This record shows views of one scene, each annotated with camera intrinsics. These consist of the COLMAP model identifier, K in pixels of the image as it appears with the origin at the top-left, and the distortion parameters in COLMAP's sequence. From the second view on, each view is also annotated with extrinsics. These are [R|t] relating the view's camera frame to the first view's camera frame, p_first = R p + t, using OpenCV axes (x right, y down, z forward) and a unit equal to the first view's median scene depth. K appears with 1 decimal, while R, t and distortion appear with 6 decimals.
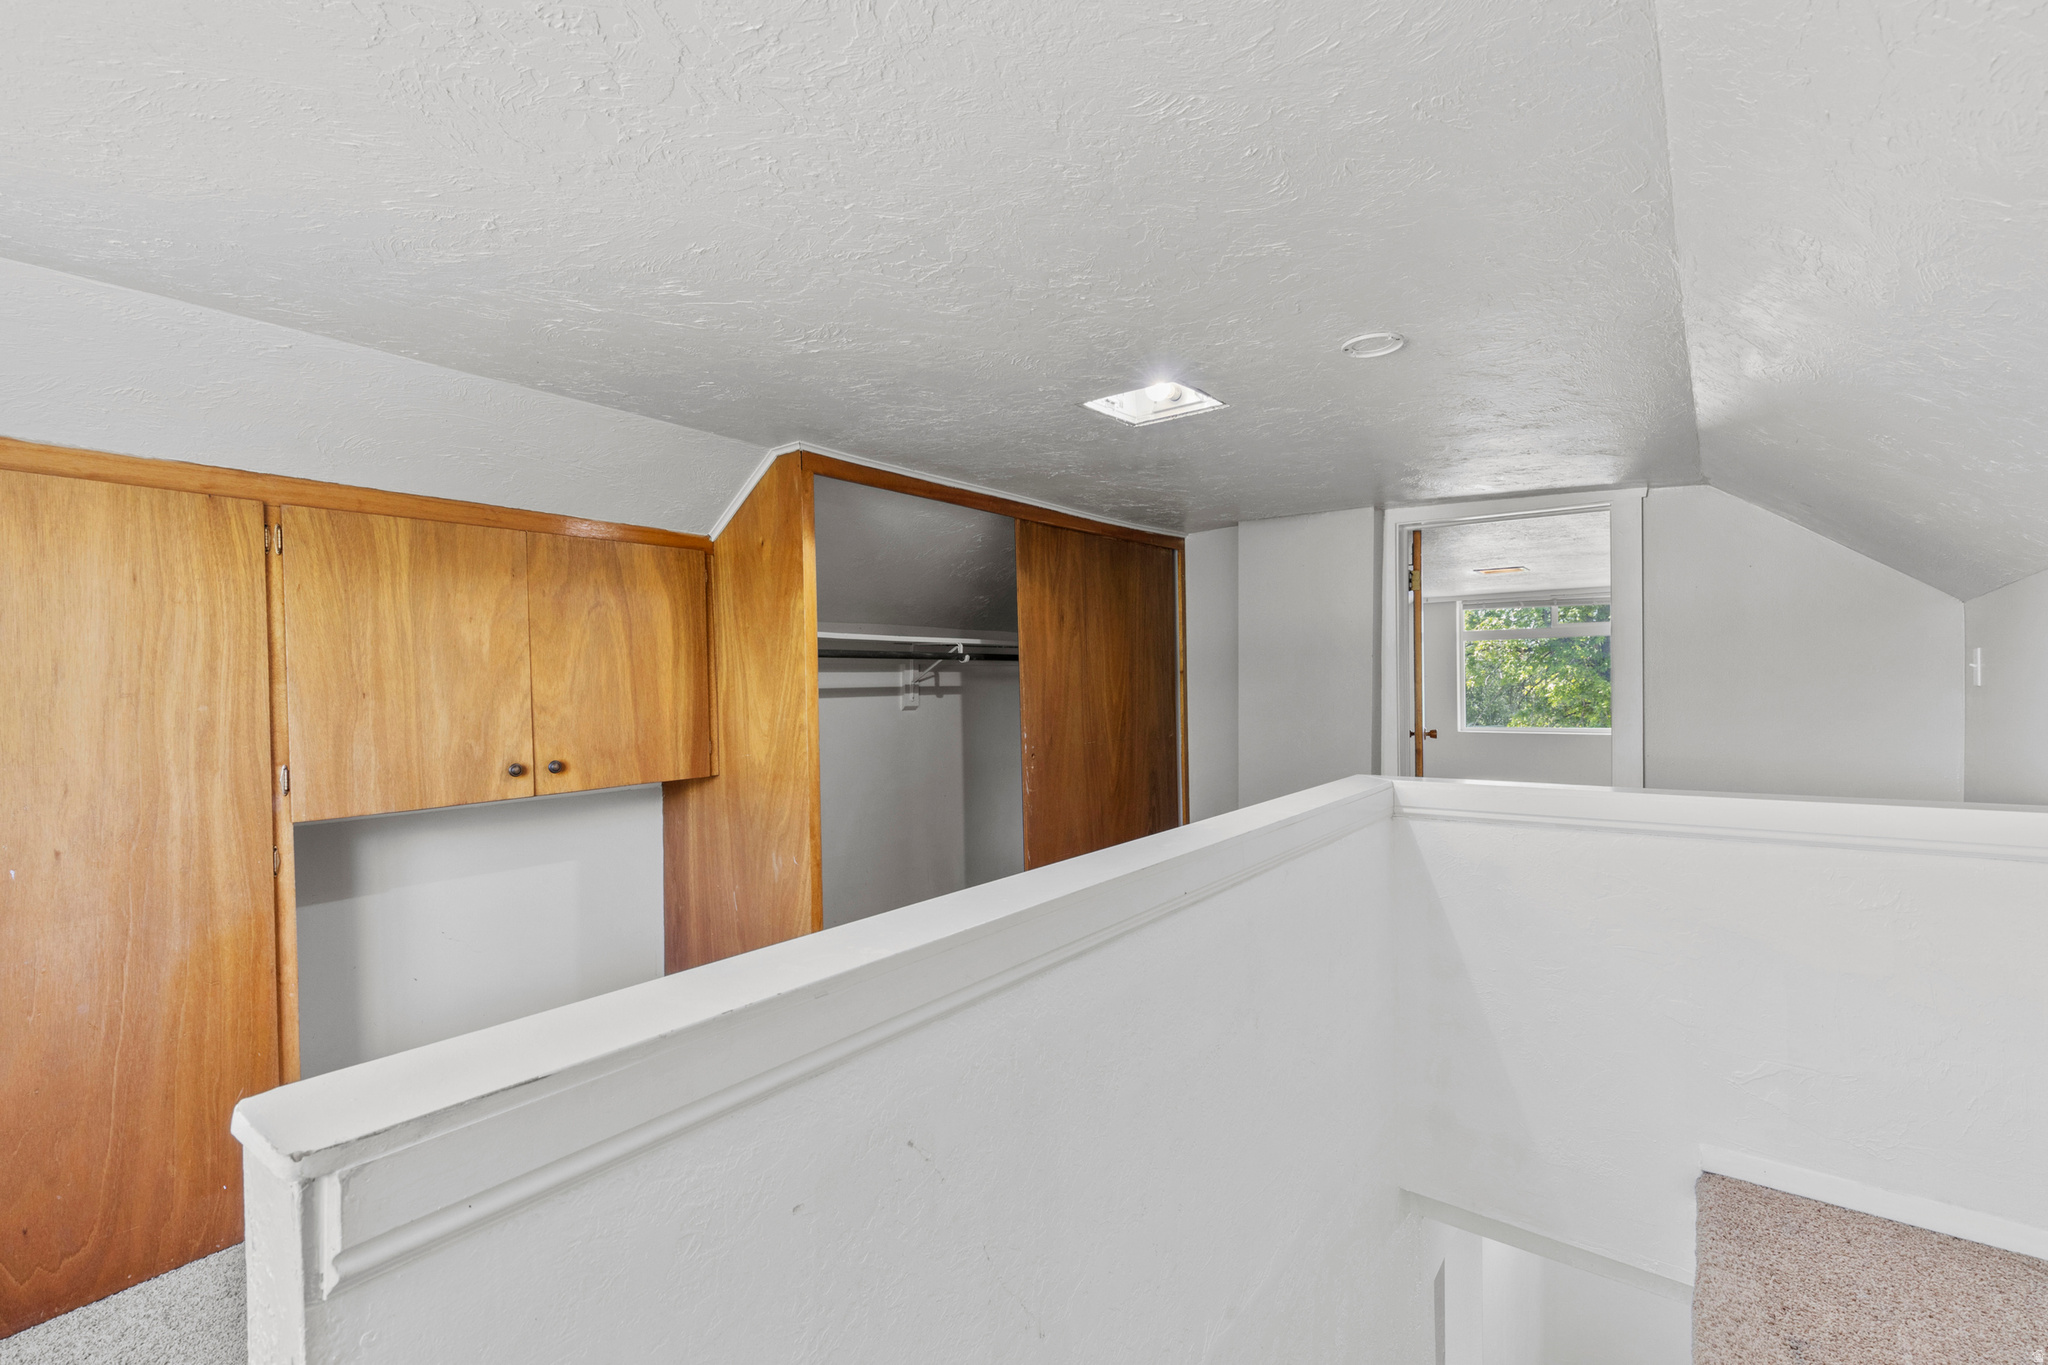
lens RADIAL K [[916.5, 0, 1031.5], [0, 916.5, 680.0], [0, 0, 1]] dist [0.006585, -0.001125]
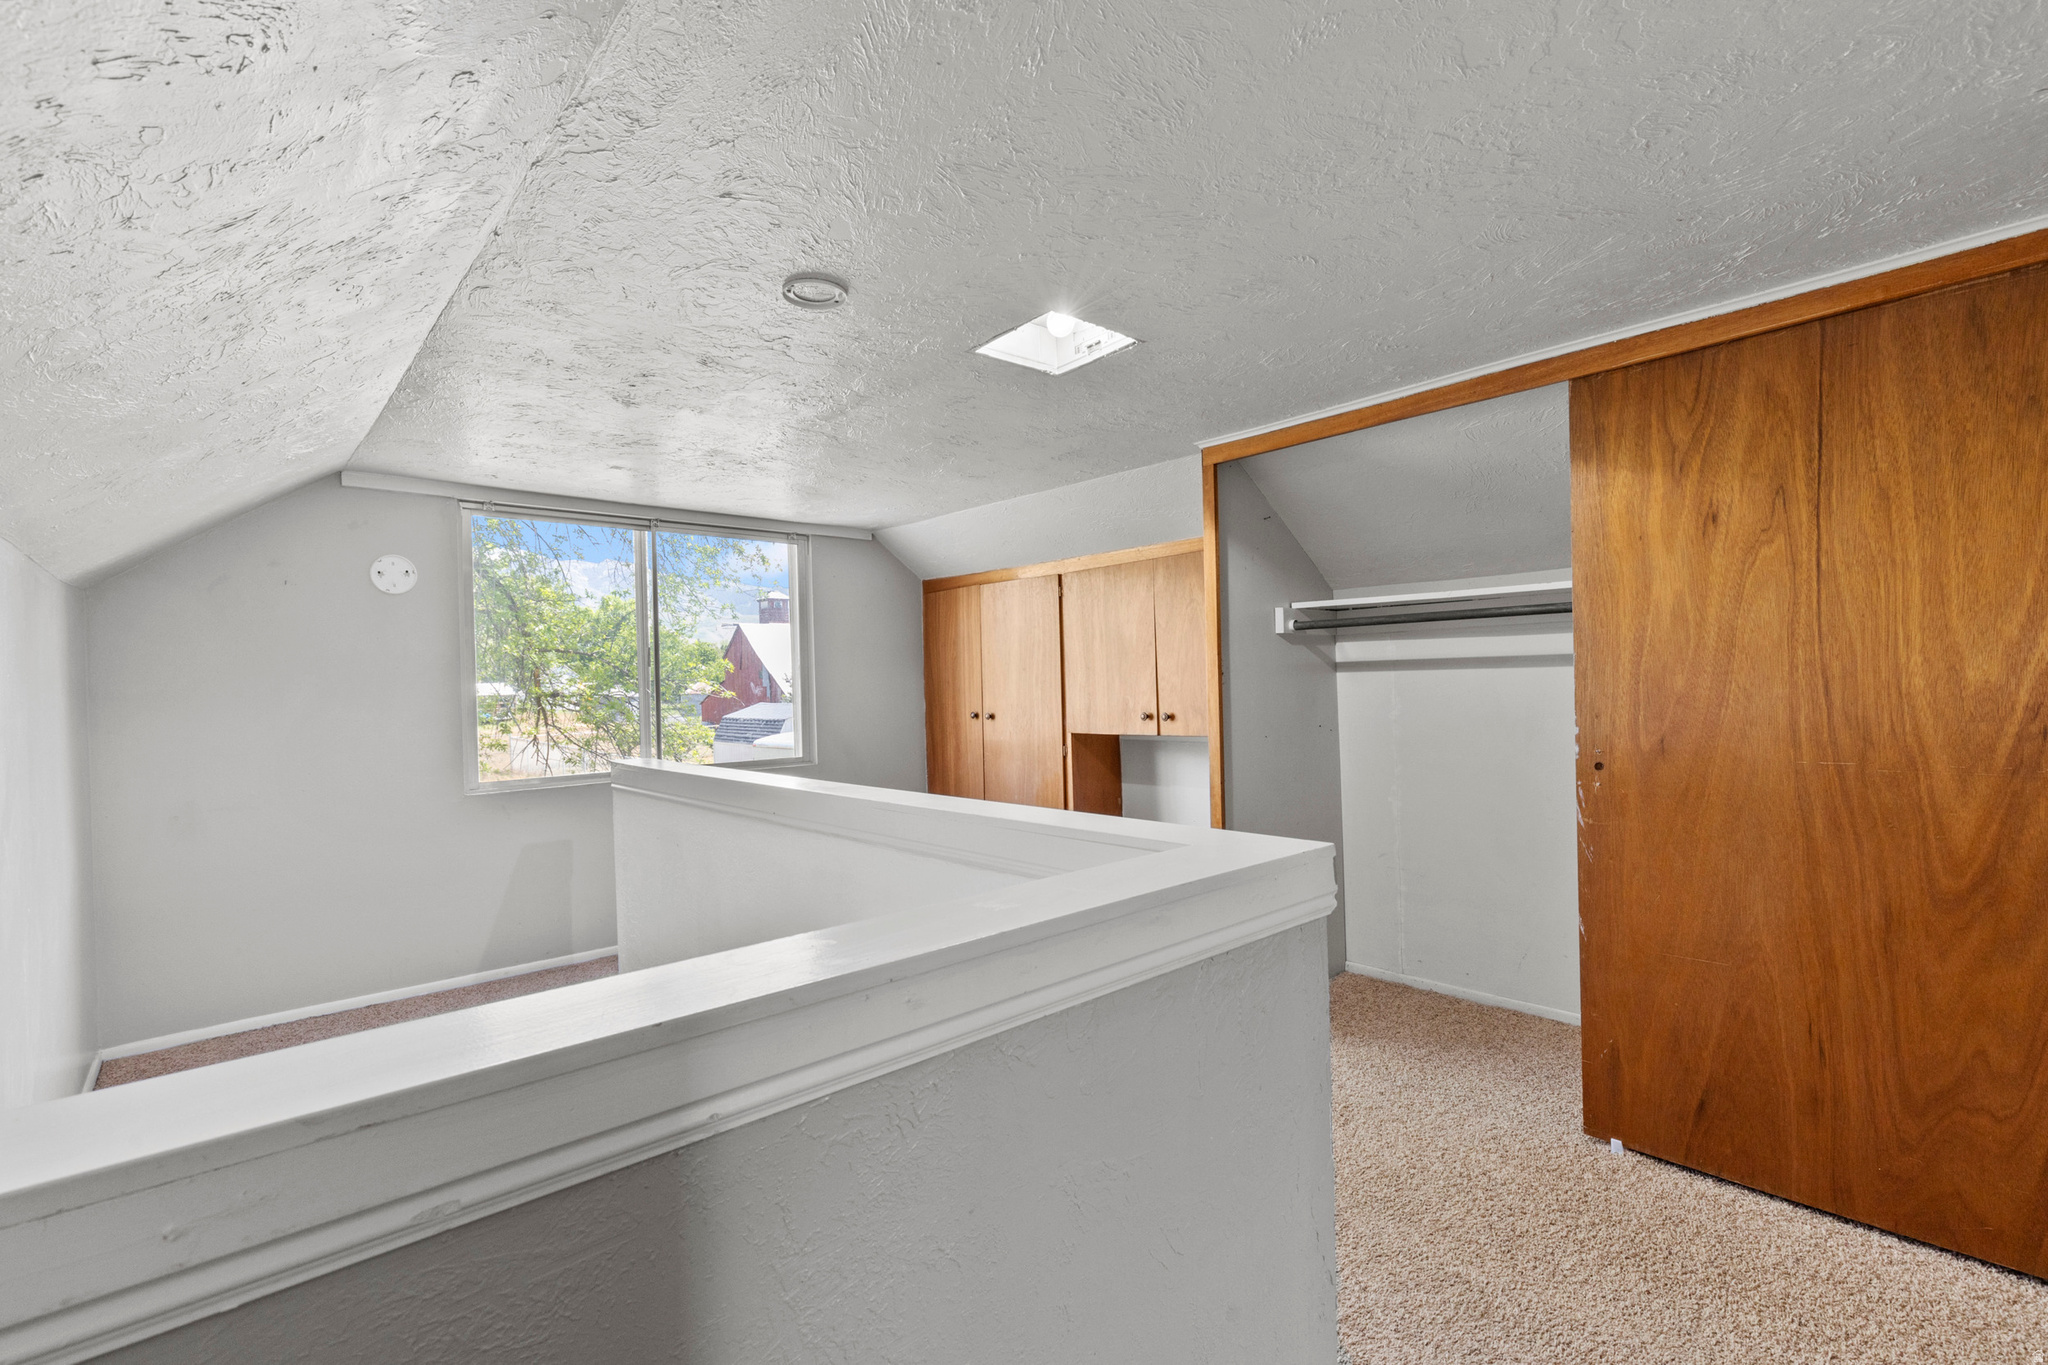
lens RADIAL K [[916.5, 0, 1031.9], [0, 916.5, 687.6], [0, 0, 1]] dist [0.006585, -0.001125]
pose [[-0.205551, 0.023738, -0.978358, 0.644181], [0.026226, 0.999480, 0.018740, 0.009976], [0.978295, -0.021806, -0.206067, 0.733256]]
